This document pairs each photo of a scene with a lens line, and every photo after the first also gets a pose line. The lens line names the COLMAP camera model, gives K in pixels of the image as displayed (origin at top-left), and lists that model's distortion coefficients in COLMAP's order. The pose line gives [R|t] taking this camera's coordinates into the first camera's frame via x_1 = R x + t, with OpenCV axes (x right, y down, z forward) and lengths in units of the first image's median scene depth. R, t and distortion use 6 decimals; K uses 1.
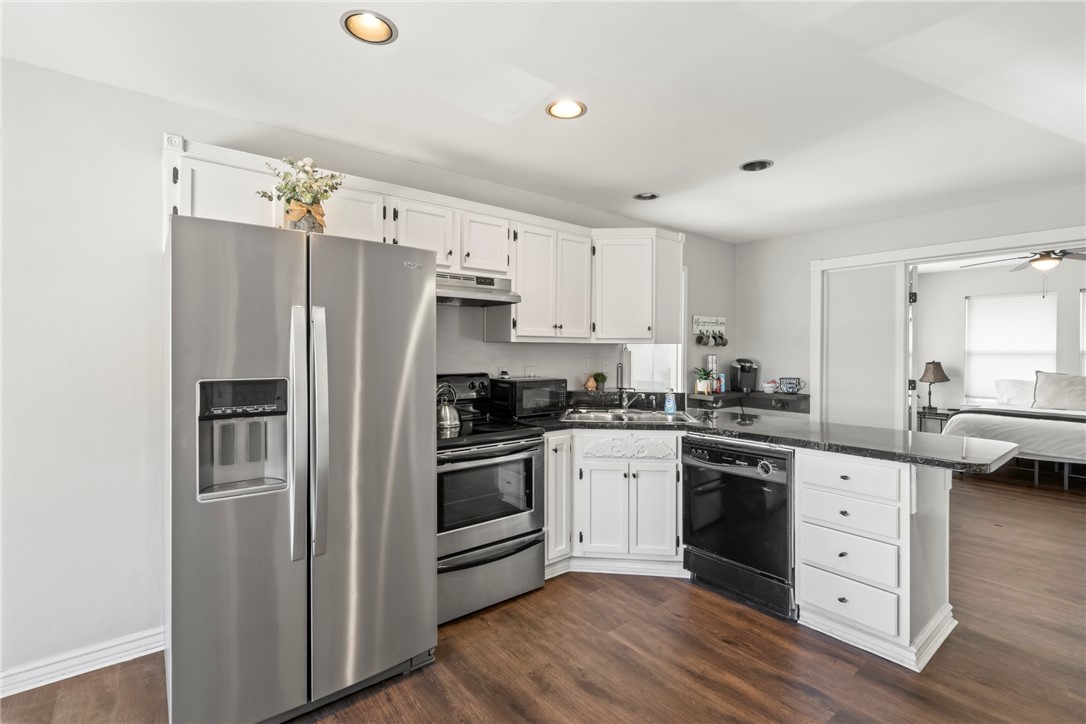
lens RADIAL K [[487.9, 0, 542.4], [0, 487.9, 352.6], [0, 0, 1]] dist [0.000226, -0.000086]
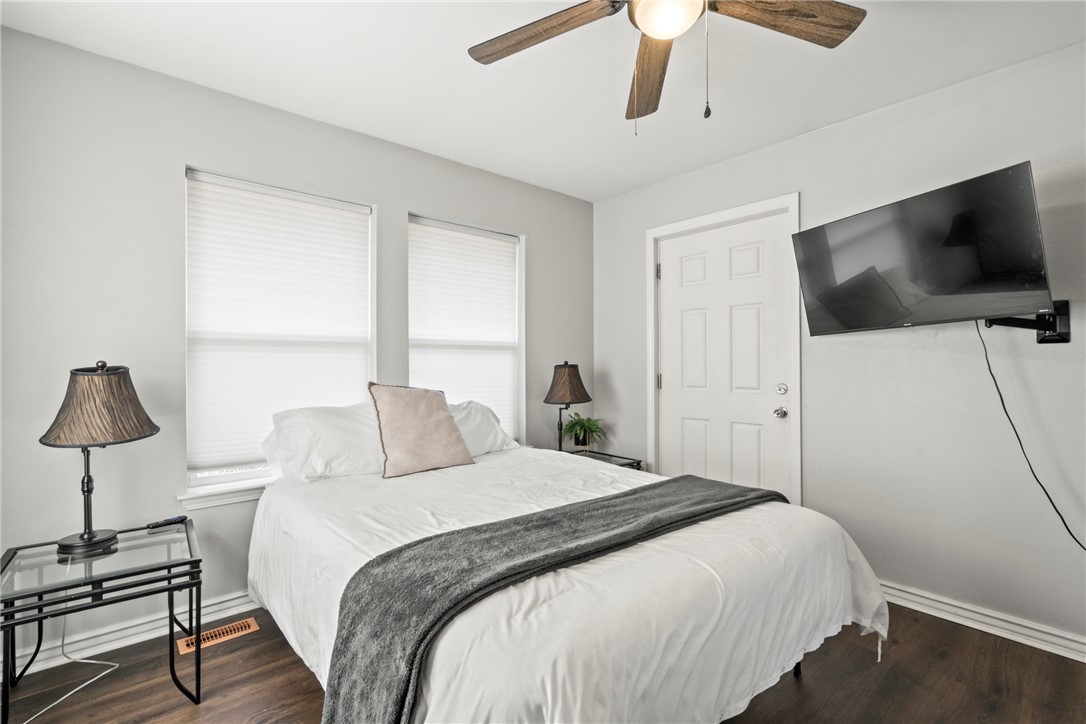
lens RADIAL K [[492.3, 0, 541.5], [0, 492.3, 358.6], [0, 0, 1]] dist [0.000725, 0.000043]
pose [[-0.044294, 0.006470, 0.998998, 0.728677], [0.006942, 0.999957, -0.006168, 0.025791], [-0.998994, 0.006662, -0.044337, 1.078612]]
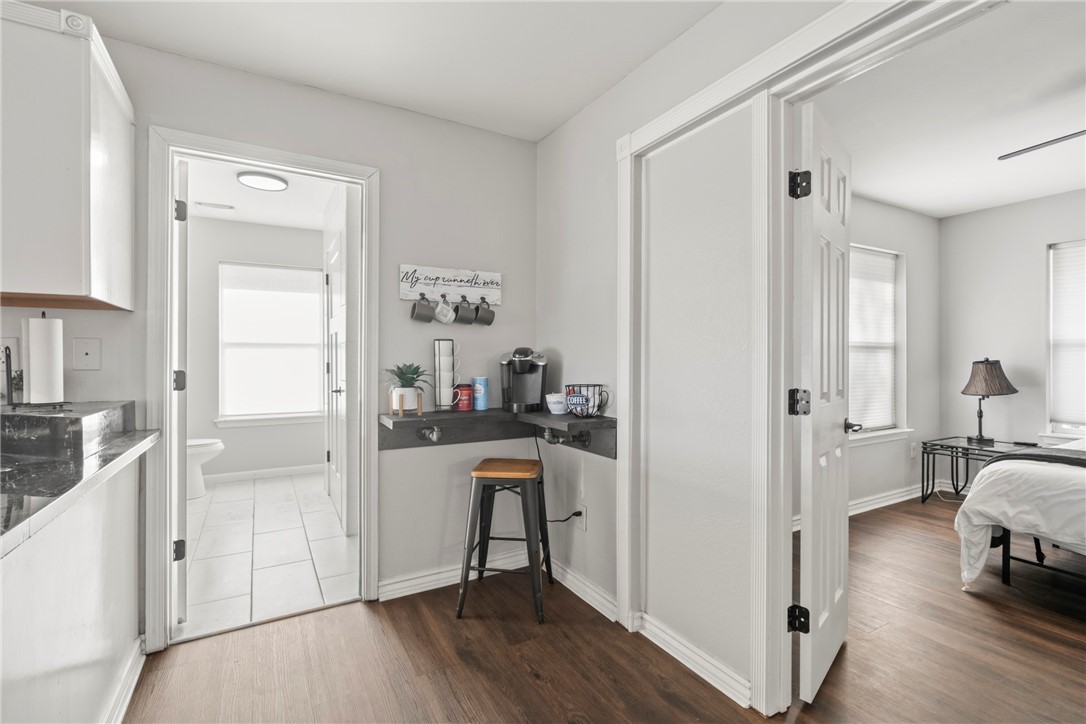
lens RADIAL K [[492.3, 0, 541.5], [0, 492.3, 358.6], [0, 0, 1]] dist [0.000725, 0.000043]
pose [[0.988556, -0.003304, -0.150816, 0.515663], [0.002394, 0.999978, -0.006217, 0.027454], [0.150834, 0.005785, 0.988542, 0.481021]]
